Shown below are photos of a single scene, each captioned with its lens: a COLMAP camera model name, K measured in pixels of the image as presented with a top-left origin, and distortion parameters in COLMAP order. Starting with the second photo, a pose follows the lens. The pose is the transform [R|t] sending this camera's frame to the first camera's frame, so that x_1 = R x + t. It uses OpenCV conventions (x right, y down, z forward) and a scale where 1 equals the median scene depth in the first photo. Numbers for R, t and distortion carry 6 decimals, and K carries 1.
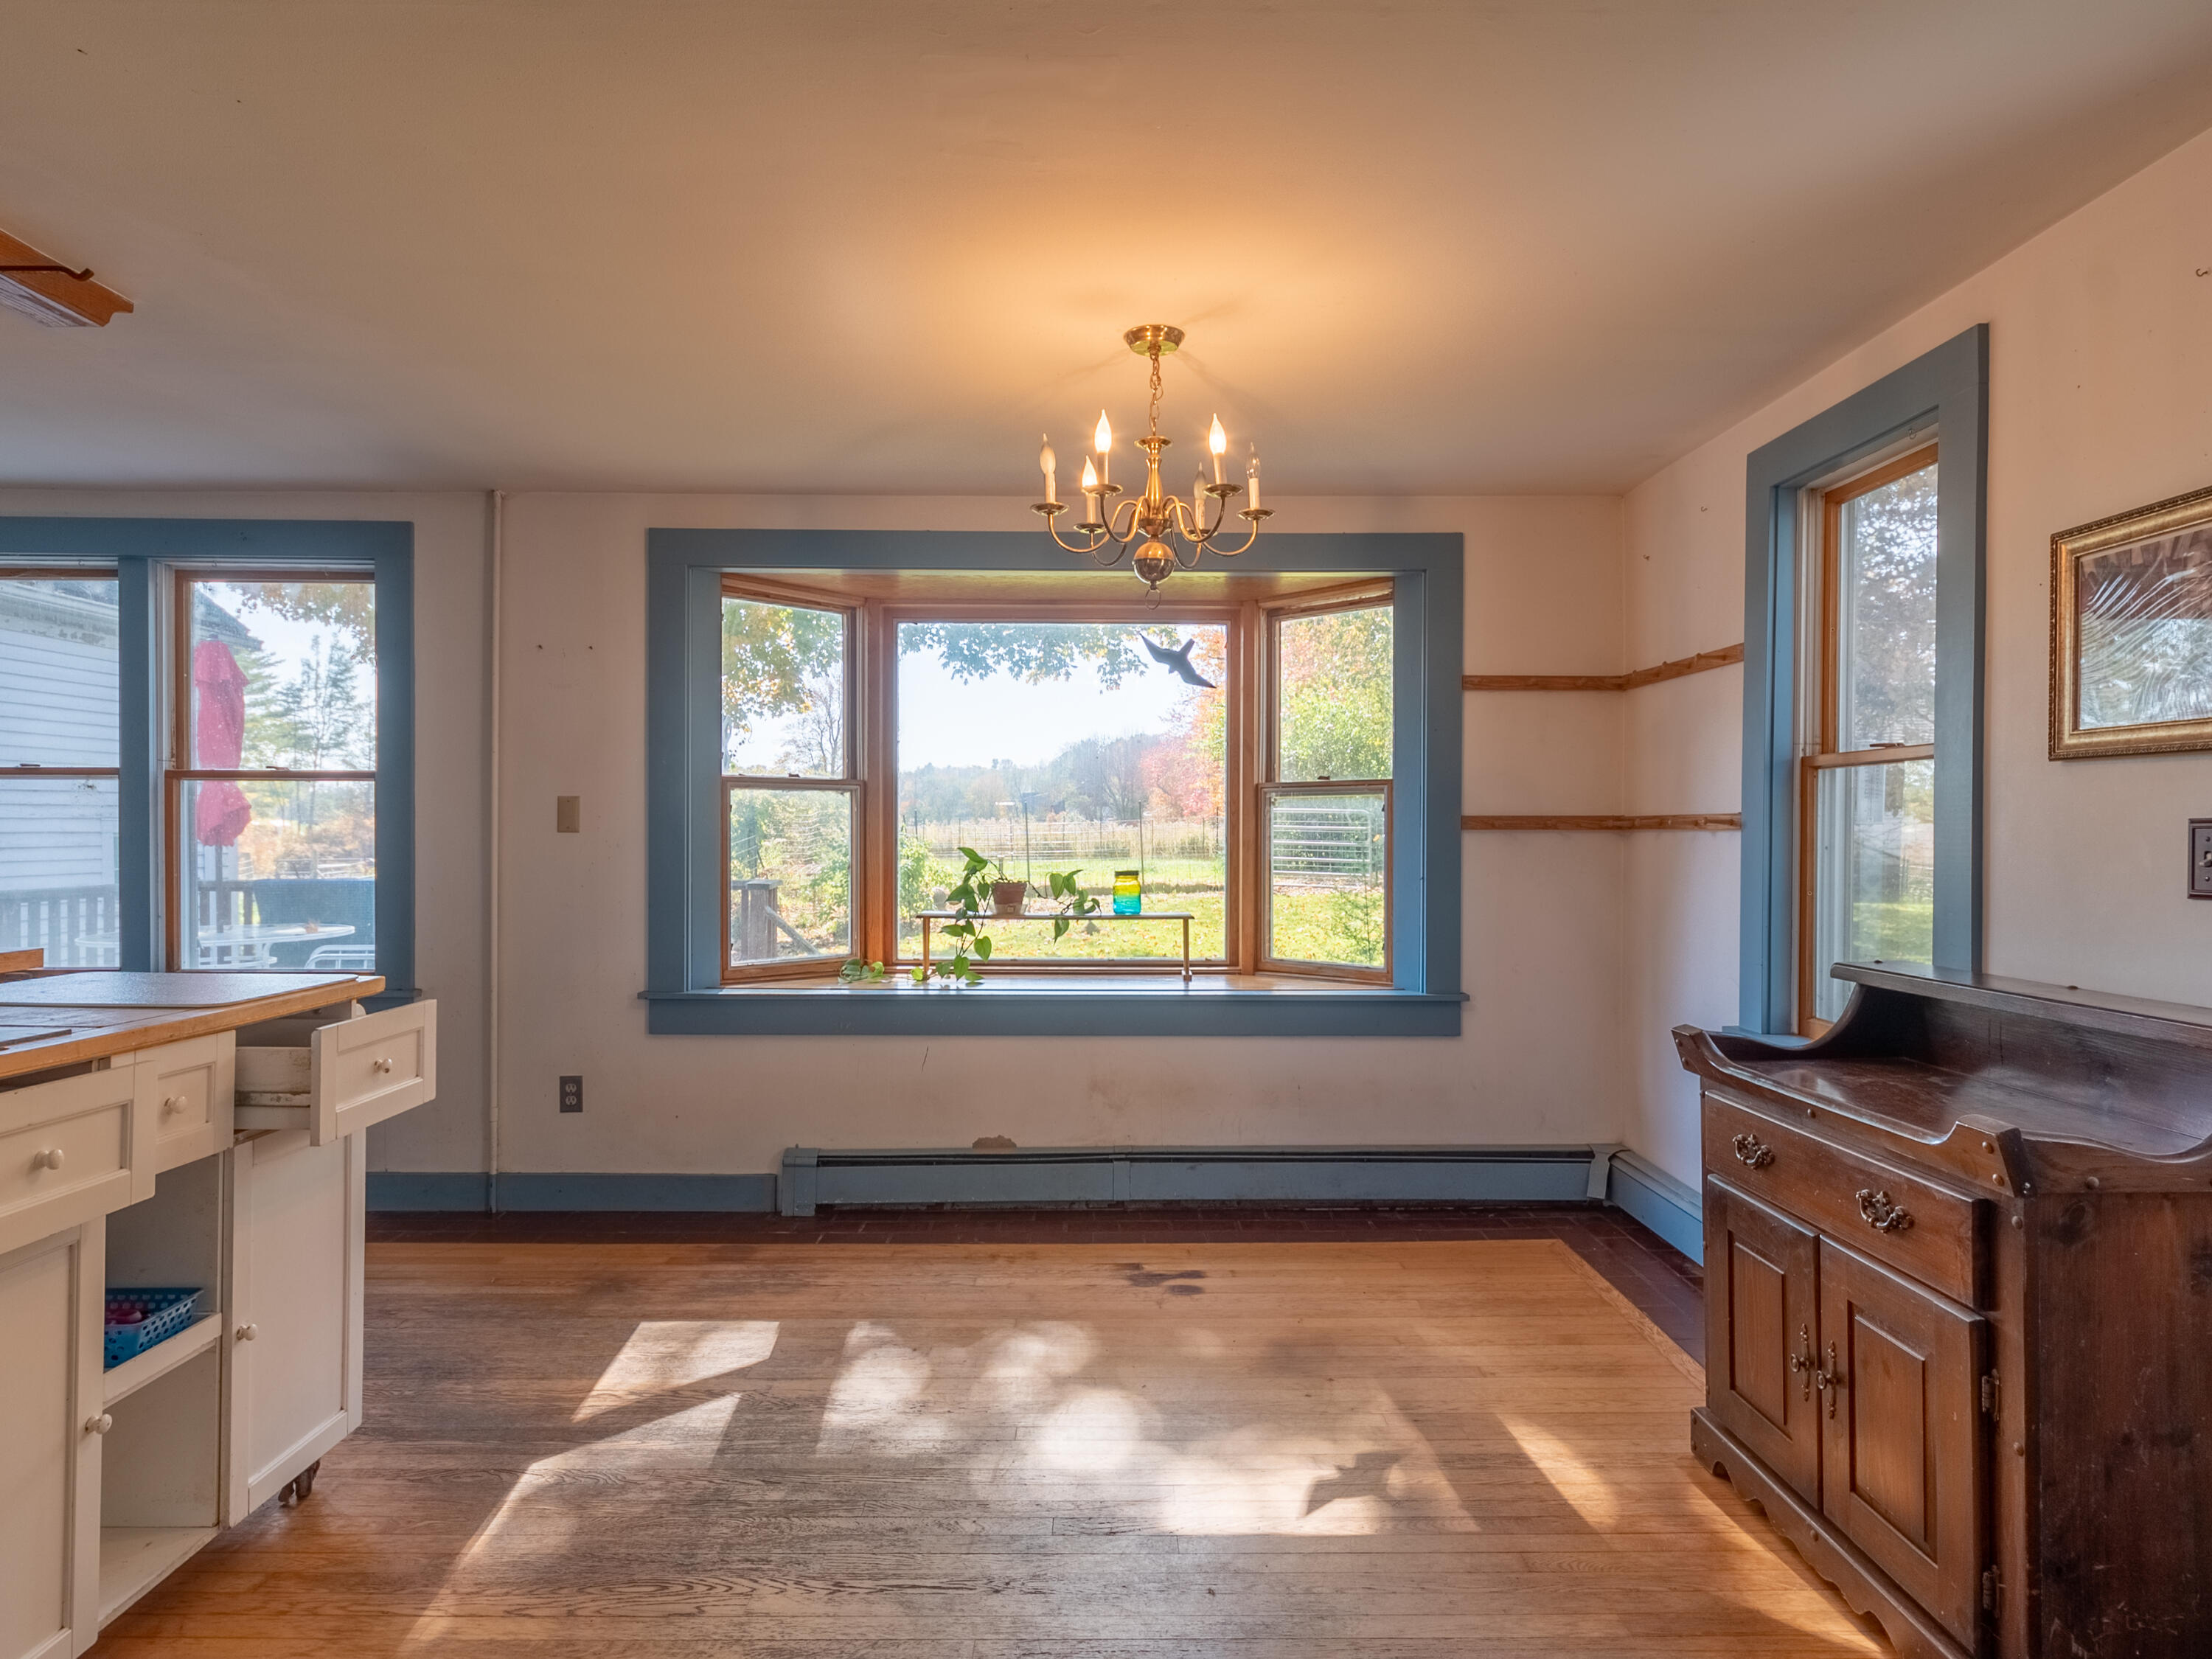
lens RADIAL K [[1279.7, 0, 1102.6], [0, 1279.7, 841.1], [0, 0, 1]] dist [0.002420, -0.005015]
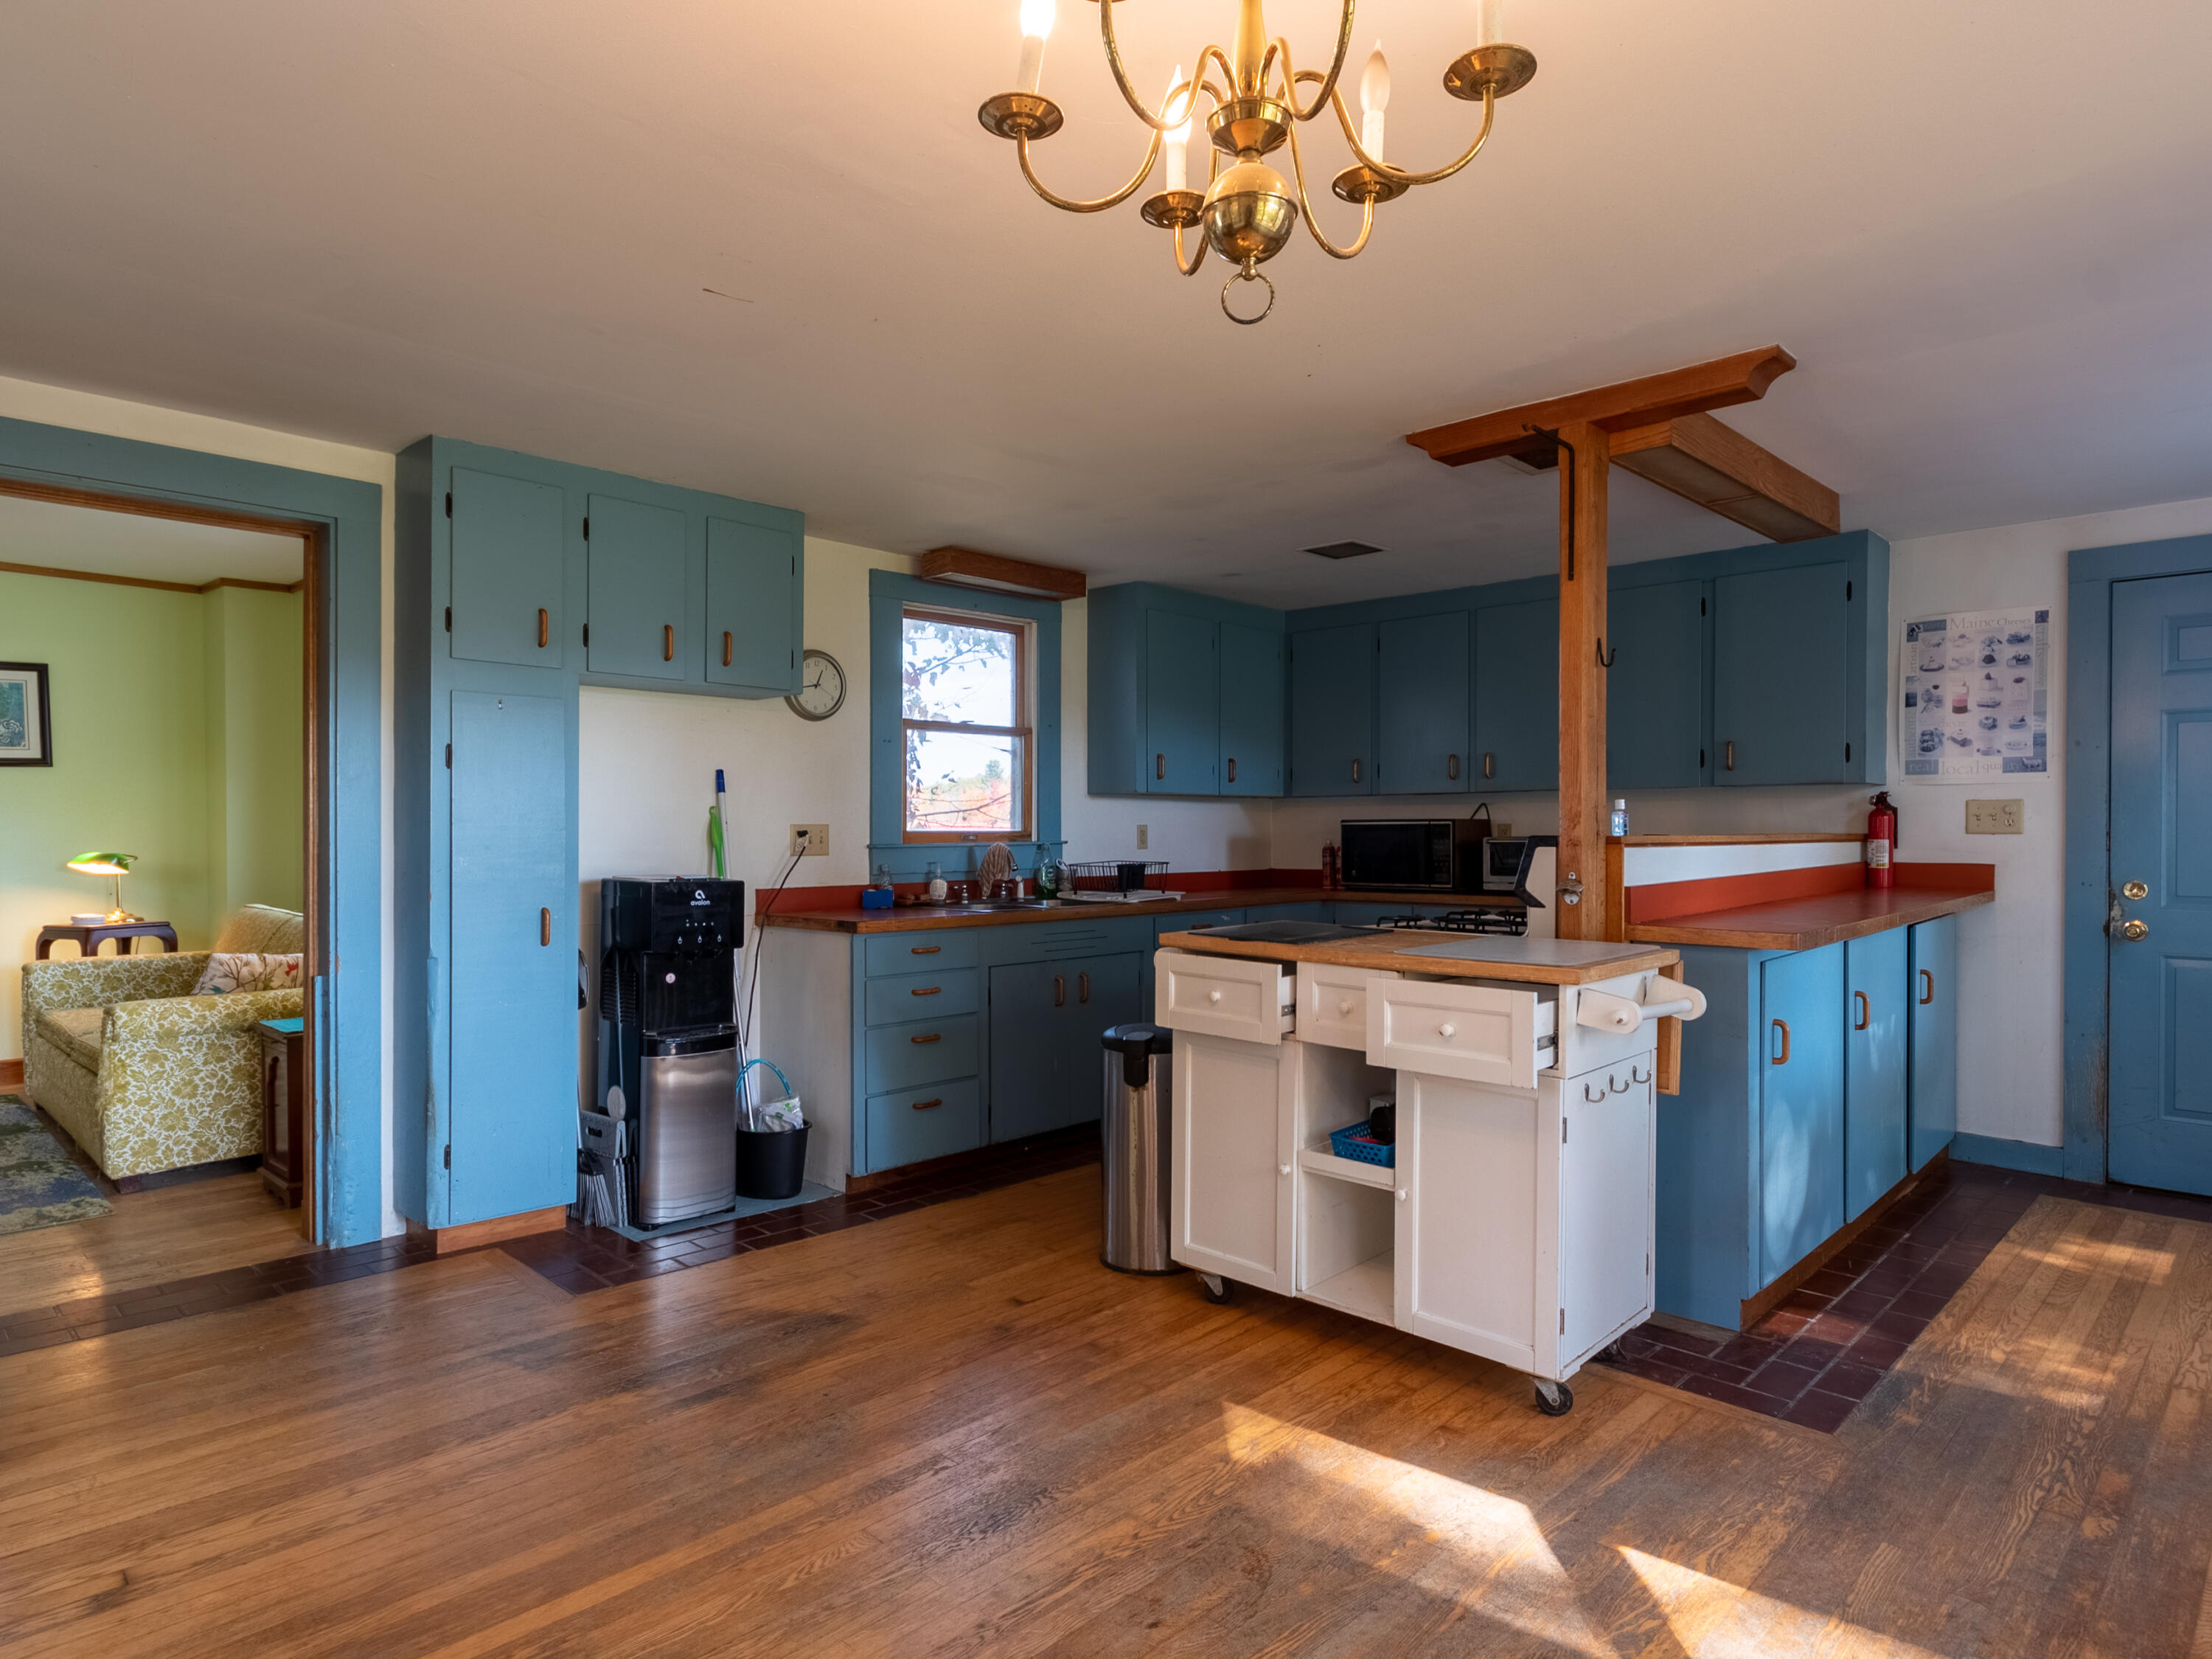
lens RADIAL K [[1279.7, 0, 1120.6], [0, 1279.7, 827.2], [0, 0, 1]] dist [0.002420, -0.005015]
pose [[-0.703189, -0.007264, -0.710966, 0.264427], [-0.009866, 0.999951, -0.000458, -0.003199], [0.710935, 0.006692, -0.703226, 0.883464]]
